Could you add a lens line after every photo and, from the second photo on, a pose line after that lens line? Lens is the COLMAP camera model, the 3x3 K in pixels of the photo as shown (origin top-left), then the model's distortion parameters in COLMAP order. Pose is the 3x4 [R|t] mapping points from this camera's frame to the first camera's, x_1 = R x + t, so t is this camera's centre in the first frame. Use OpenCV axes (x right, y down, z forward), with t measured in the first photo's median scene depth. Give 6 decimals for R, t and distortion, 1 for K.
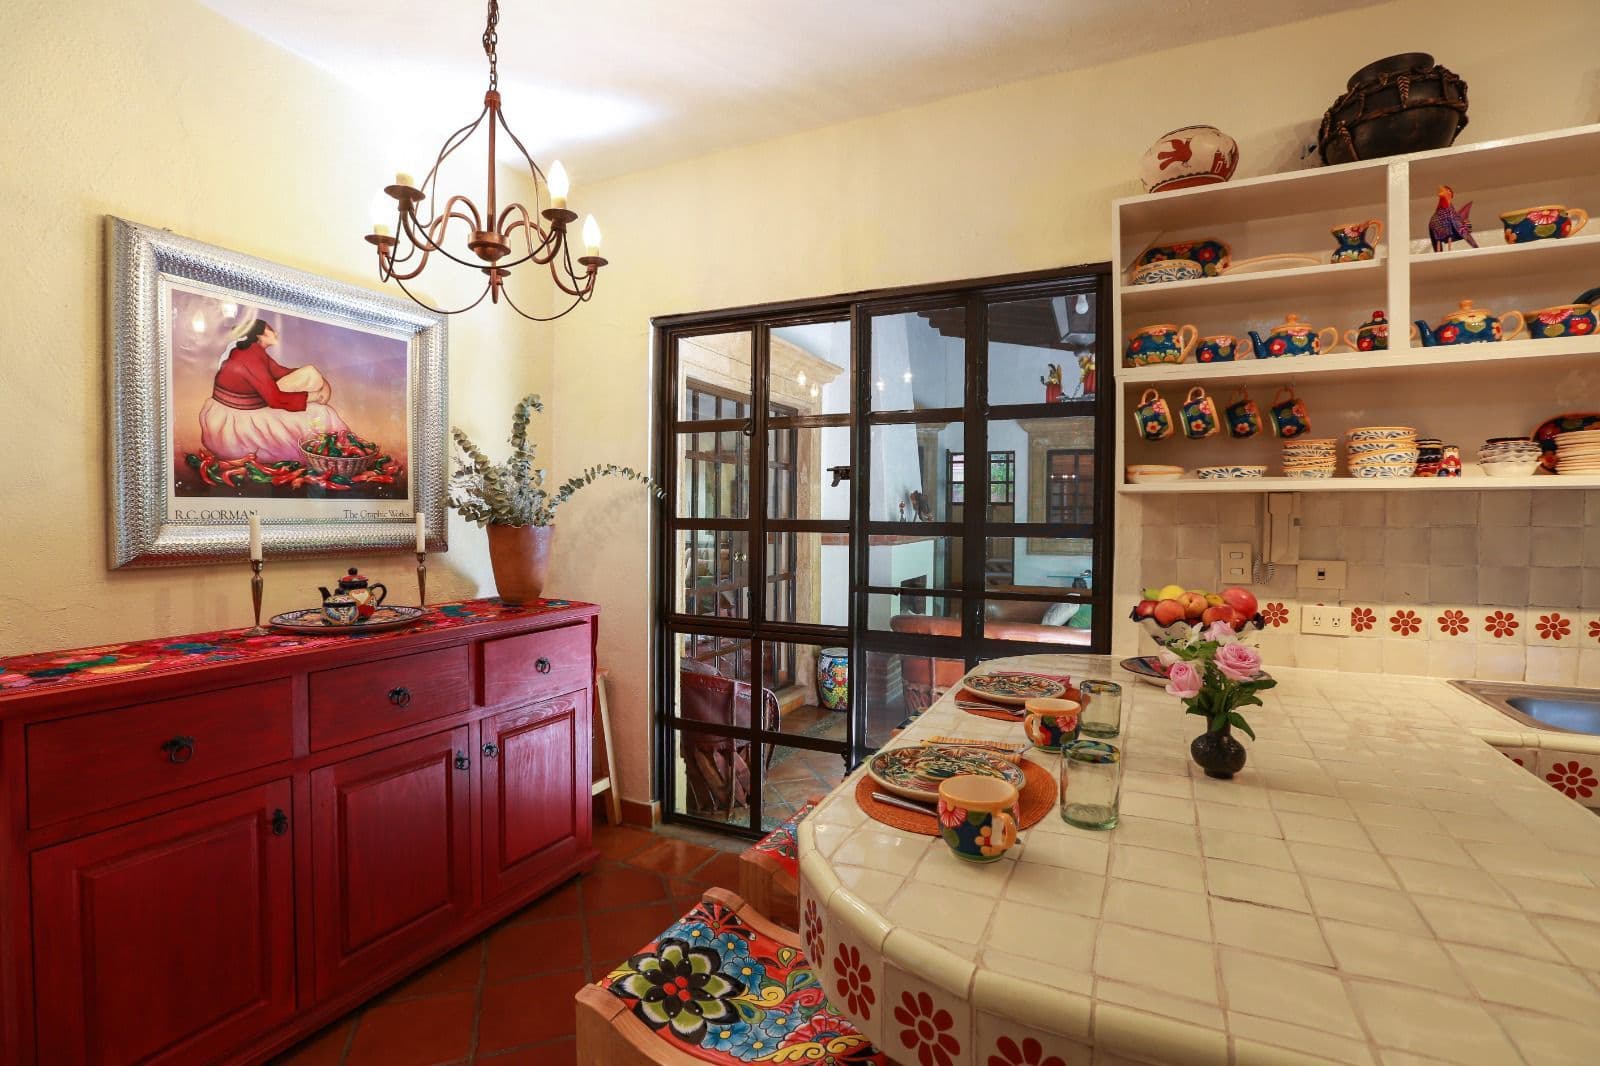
lens RADIAL K [[753.7, 0, 801.8], [0, 753.7, 535.2], [0, 0, 1]] dist [-0.039374, 0.014385]
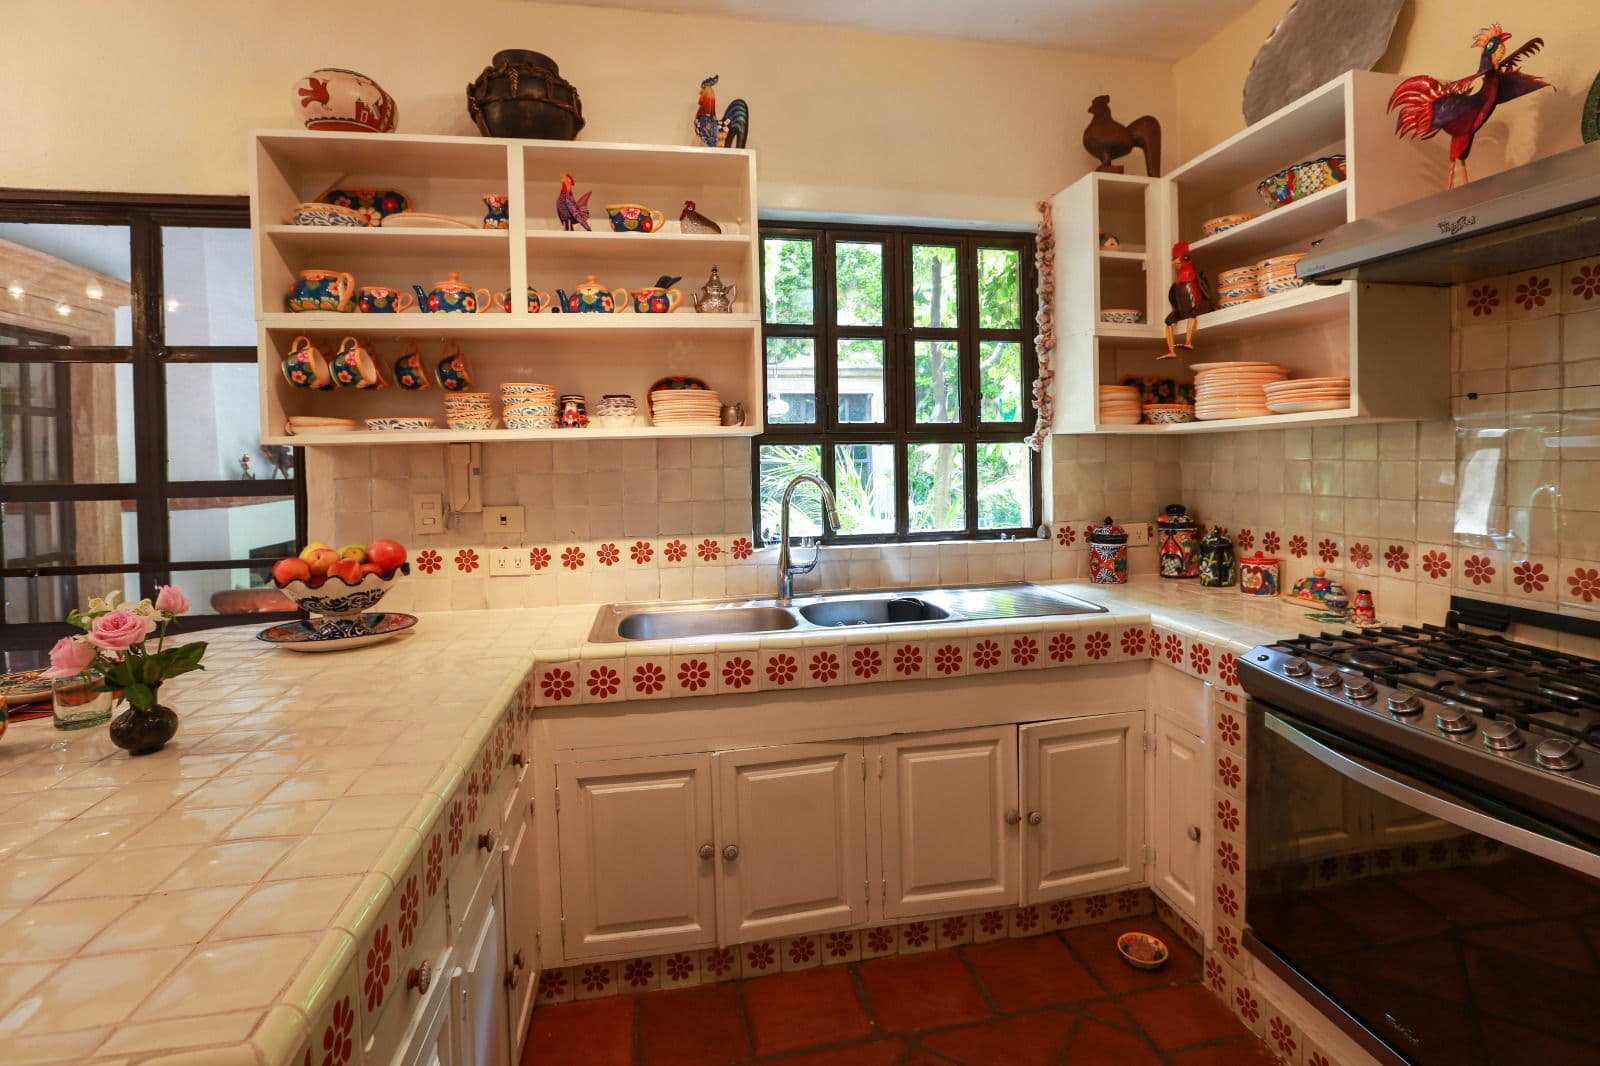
lens RADIAL K [[782.3, 0, 801.3], [0, 782.3, 470.1], [0, 0, 1]] dist [-0.022904, 0.017166]
pose [[0.819194, -0.031405, 0.572656, 0.428516], [0.041953, 0.999106, -0.005222, 0.005855], [-0.571980, 0.028303, 0.819779, -0.172513]]
